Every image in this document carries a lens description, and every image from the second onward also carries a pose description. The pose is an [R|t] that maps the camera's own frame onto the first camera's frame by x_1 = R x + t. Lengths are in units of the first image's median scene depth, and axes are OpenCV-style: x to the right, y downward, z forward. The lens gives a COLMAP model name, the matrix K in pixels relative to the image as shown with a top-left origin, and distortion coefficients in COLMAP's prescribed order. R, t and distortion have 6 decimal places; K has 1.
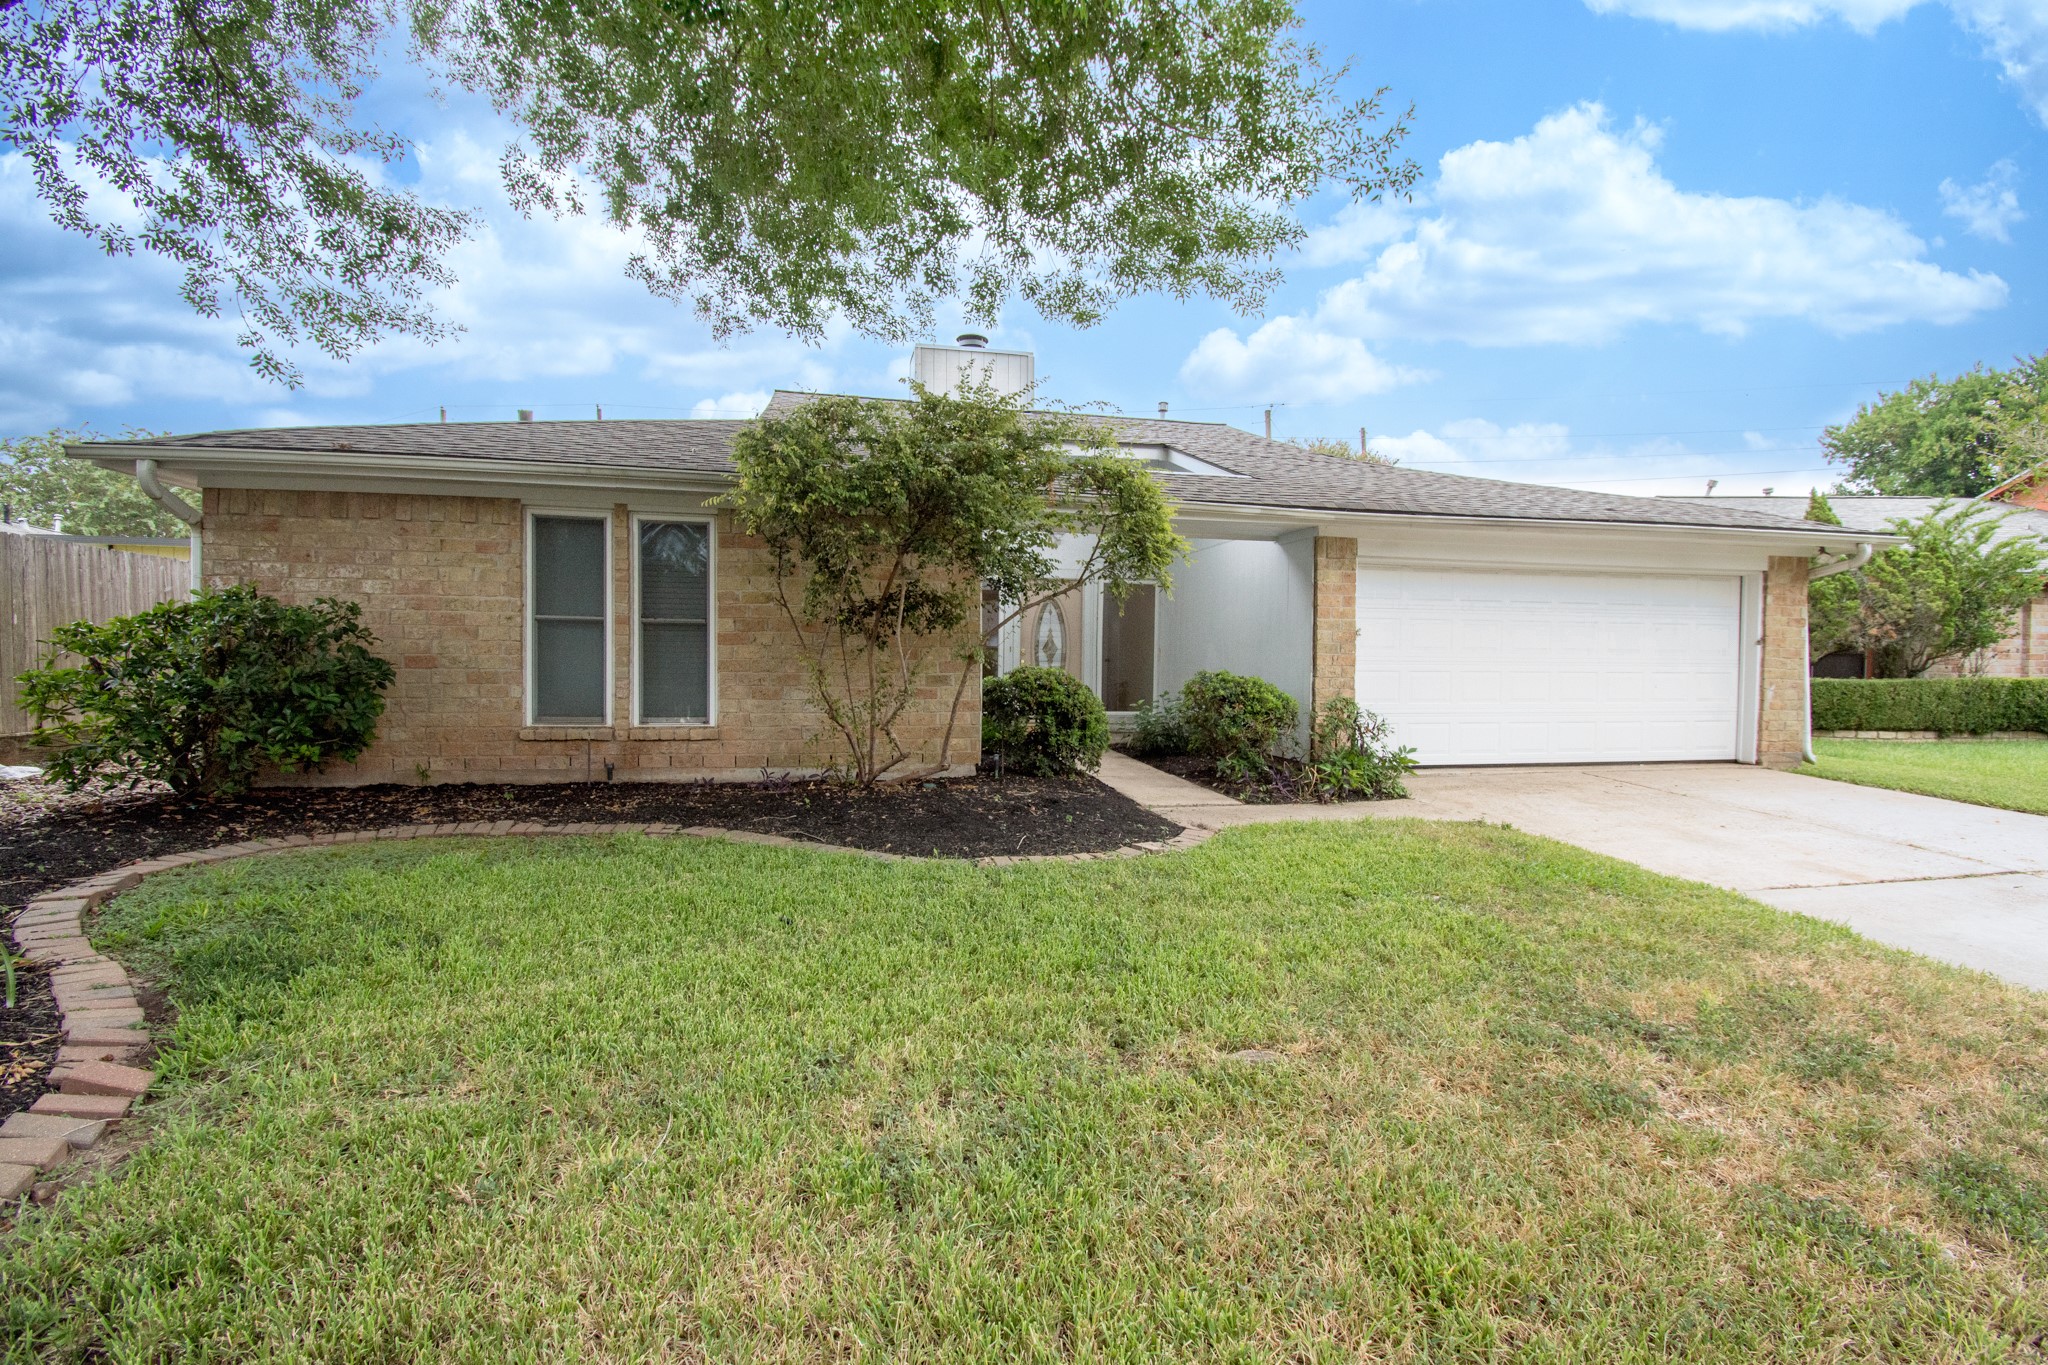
lens RADIAL K [[909.9, 0, 1027.7], [0, 909.9, 680.8], [0, 0, 1]] dist [0.003519, -0.013031]
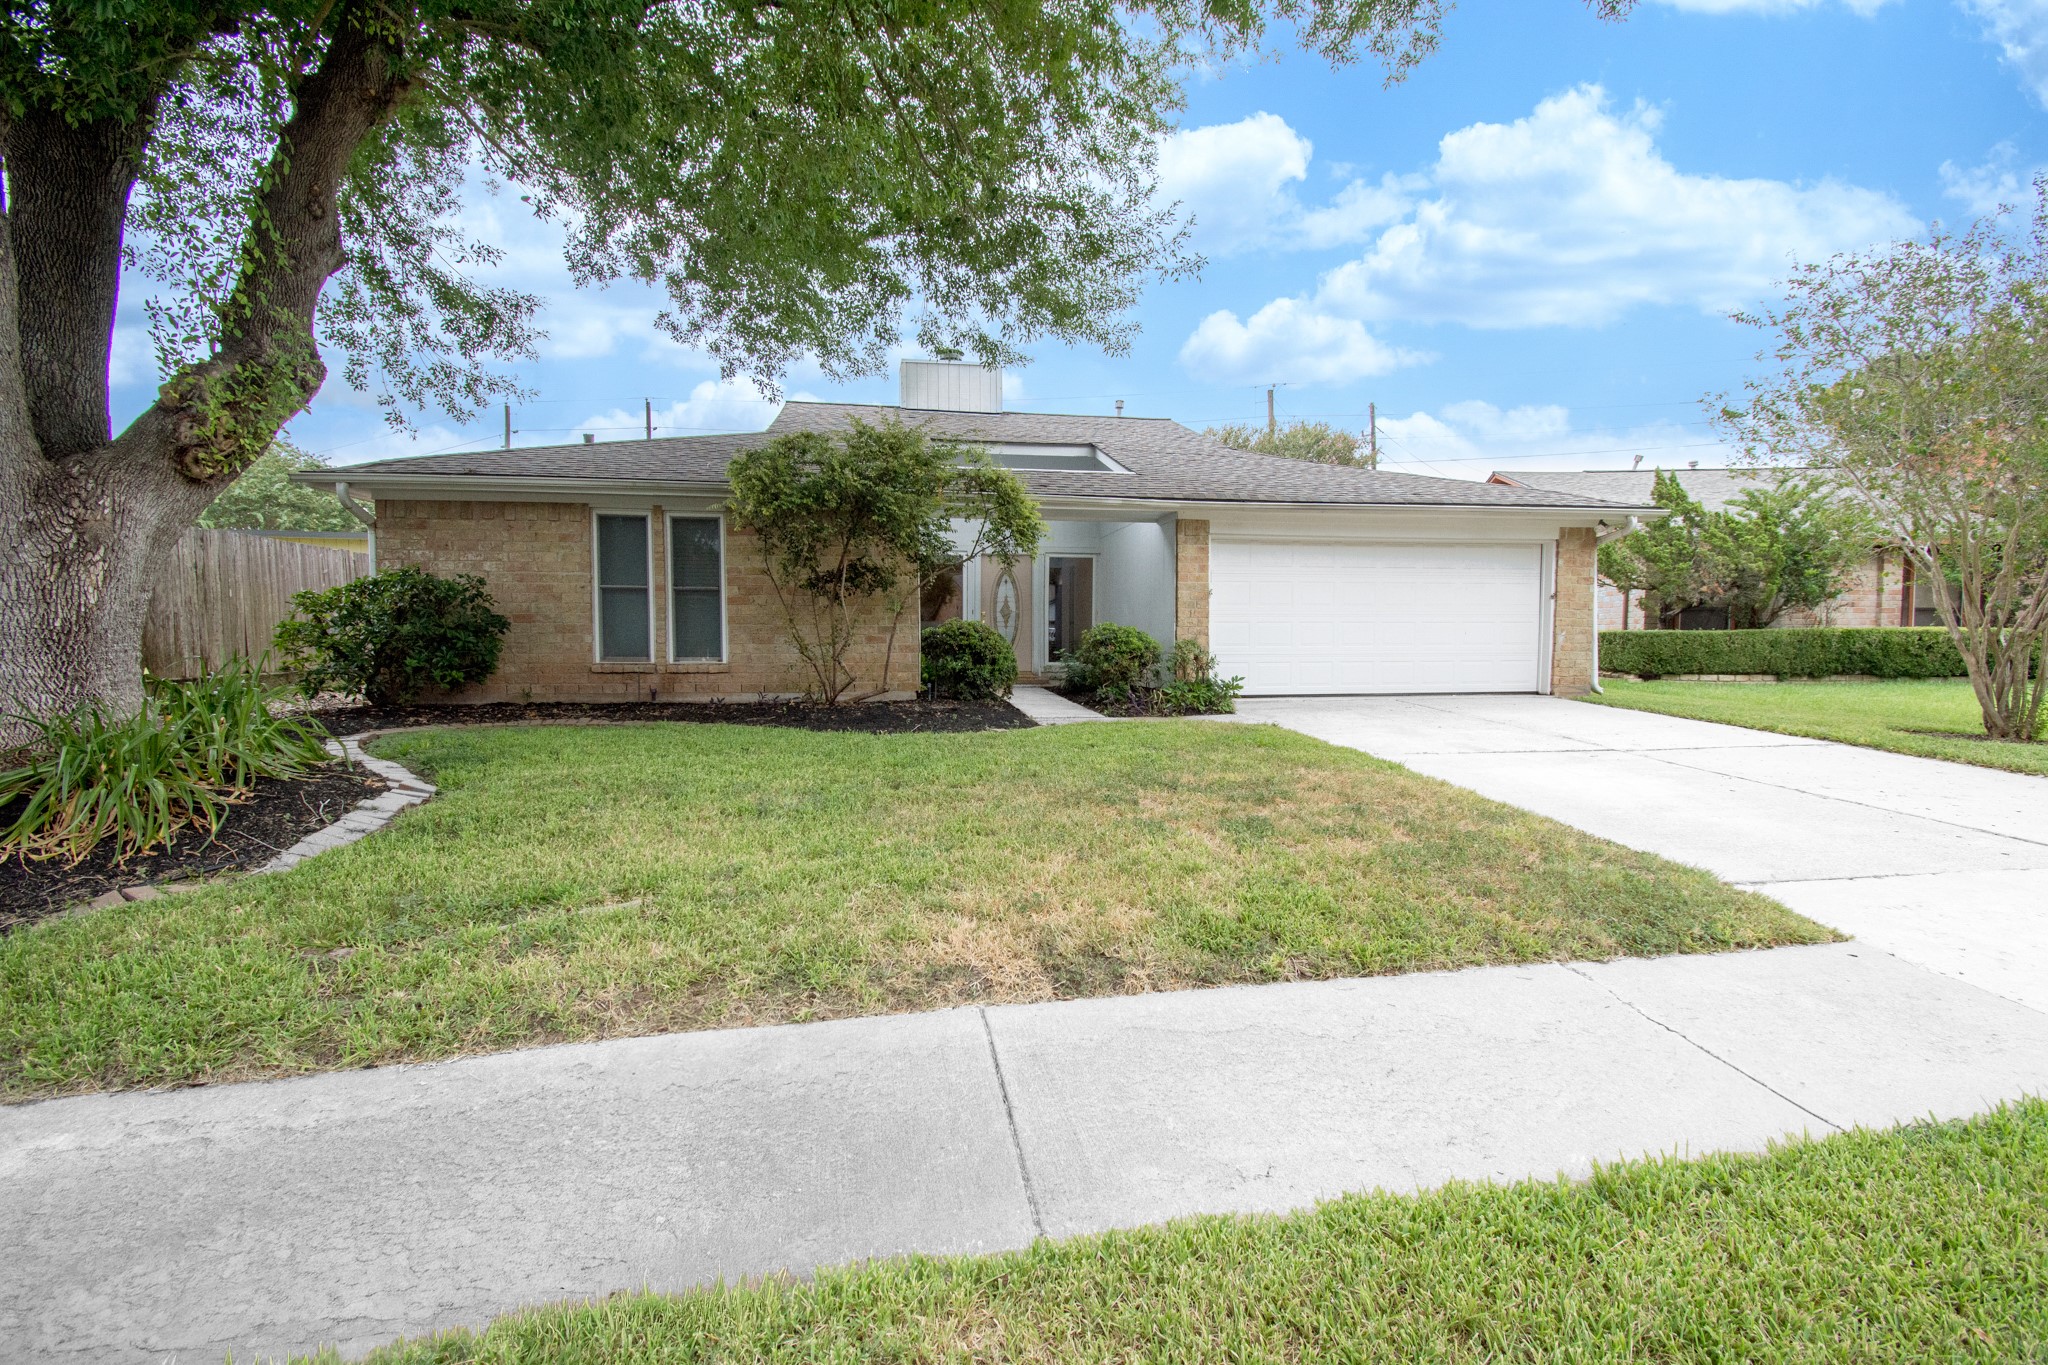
lens RADIAL K [[909.9, 0, 1032.1], [0, 909.9, 683.2], [0, 0, 1]] dist [0.003519, -0.013031]
pose [[0.998816, -0.007640, -0.048046, 0.191967], [0.008971, 0.999580, 0.027544, 0.046087], [0.047816, -0.027943, 0.998465, -0.376149]]
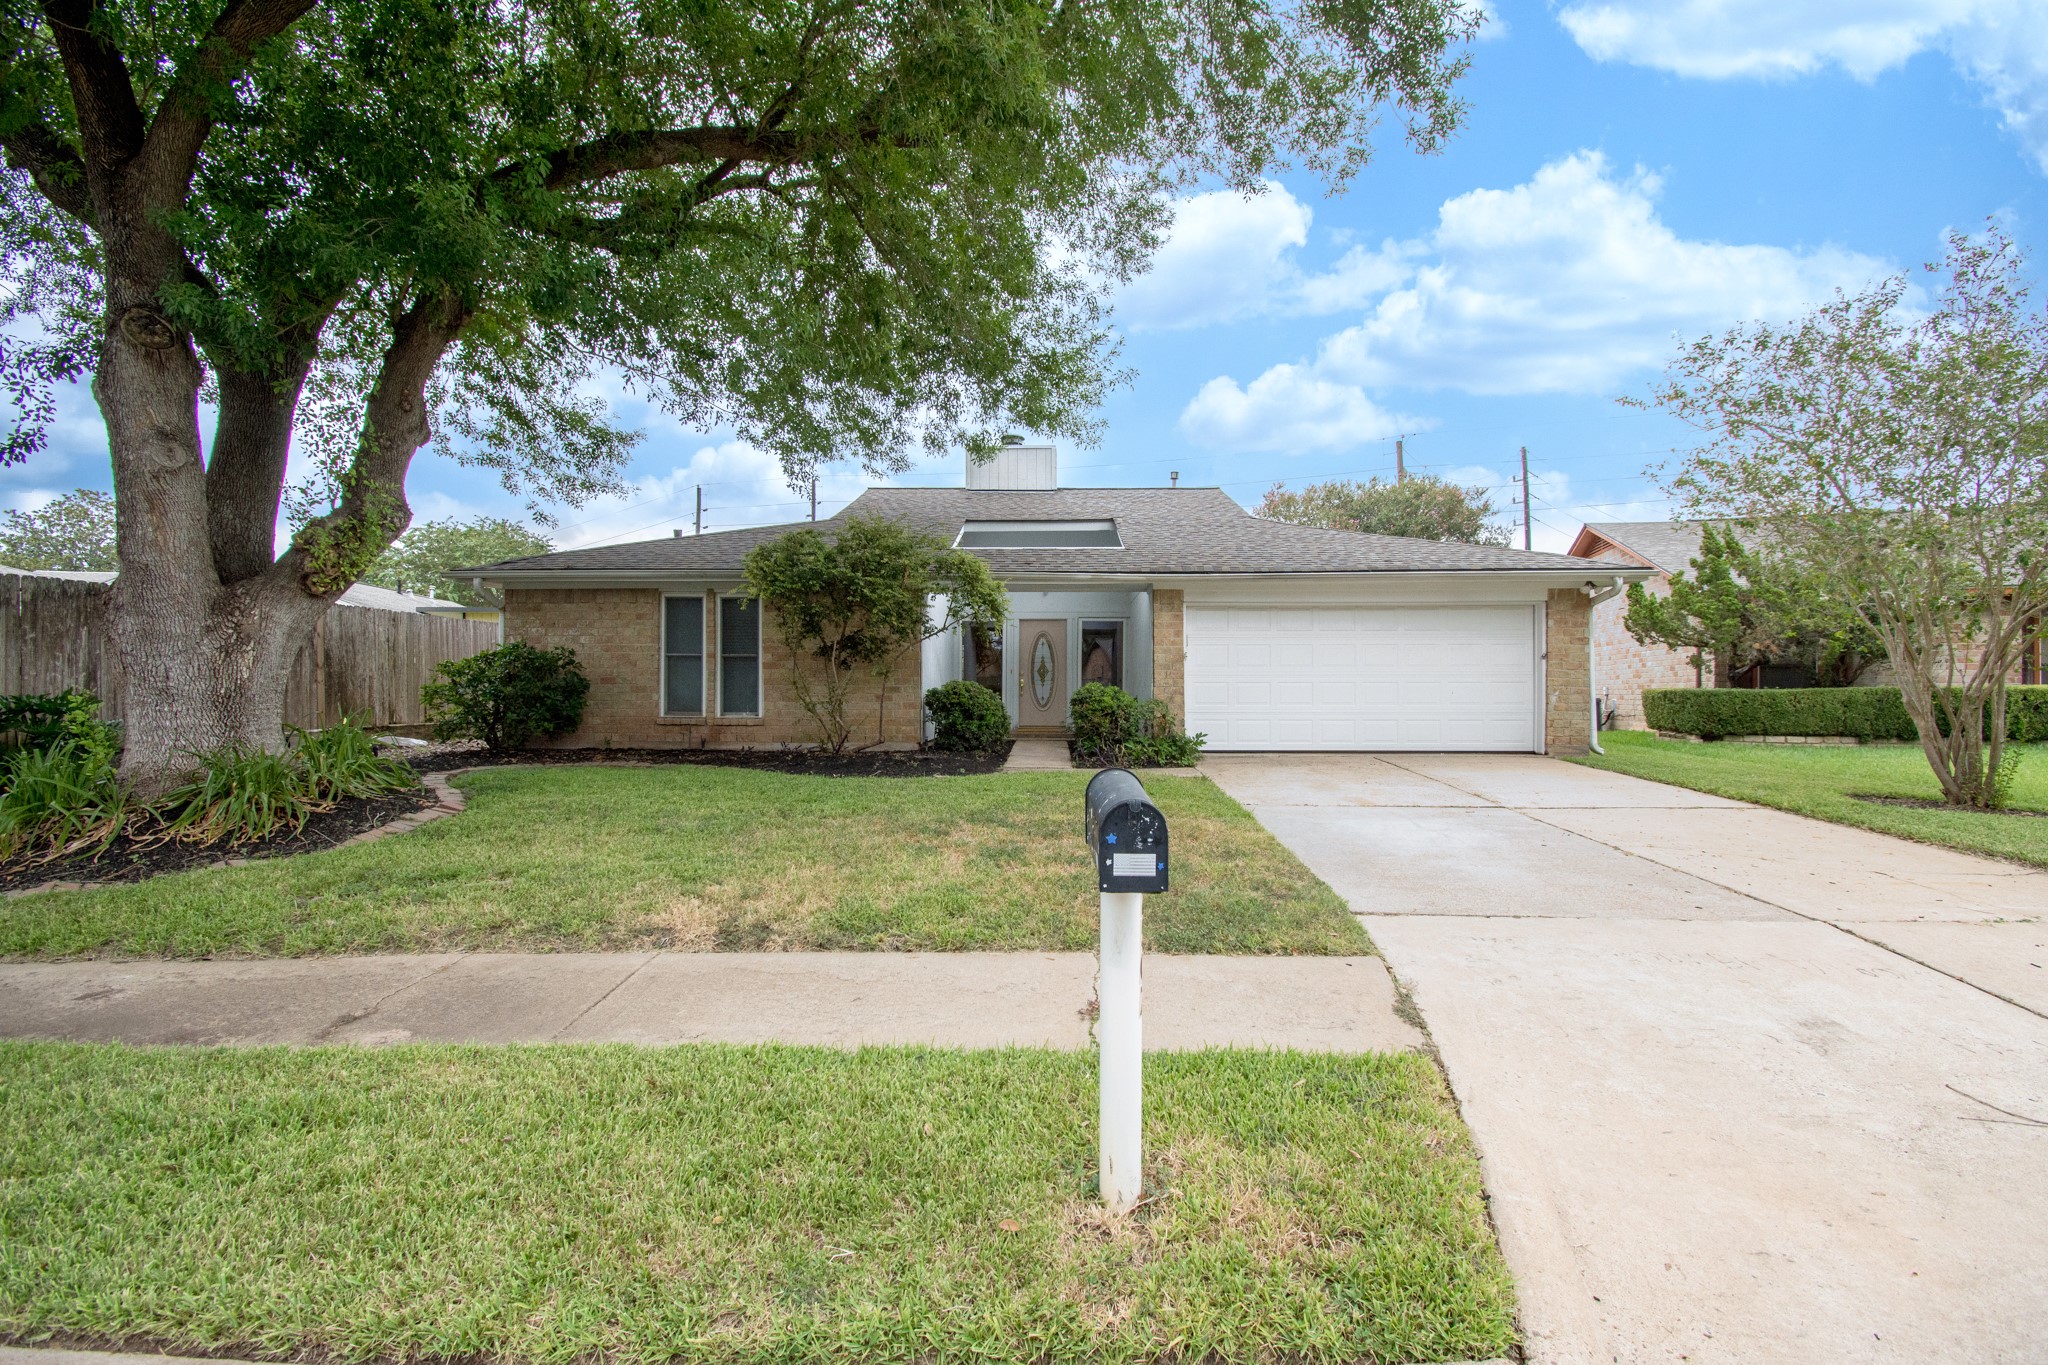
lens RADIAL K [[909.9, 0, 1033.0], [0, 909.9, 685.9], [0, 0, 1]] dist [0.003519, -0.013031]
pose [[0.972094, -0.009762, -0.234389, 0.533081], [0.003102, 0.999581, -0.028769, 0.040925], [0.234572, 0.027239, 0.971717, -0.514310]]
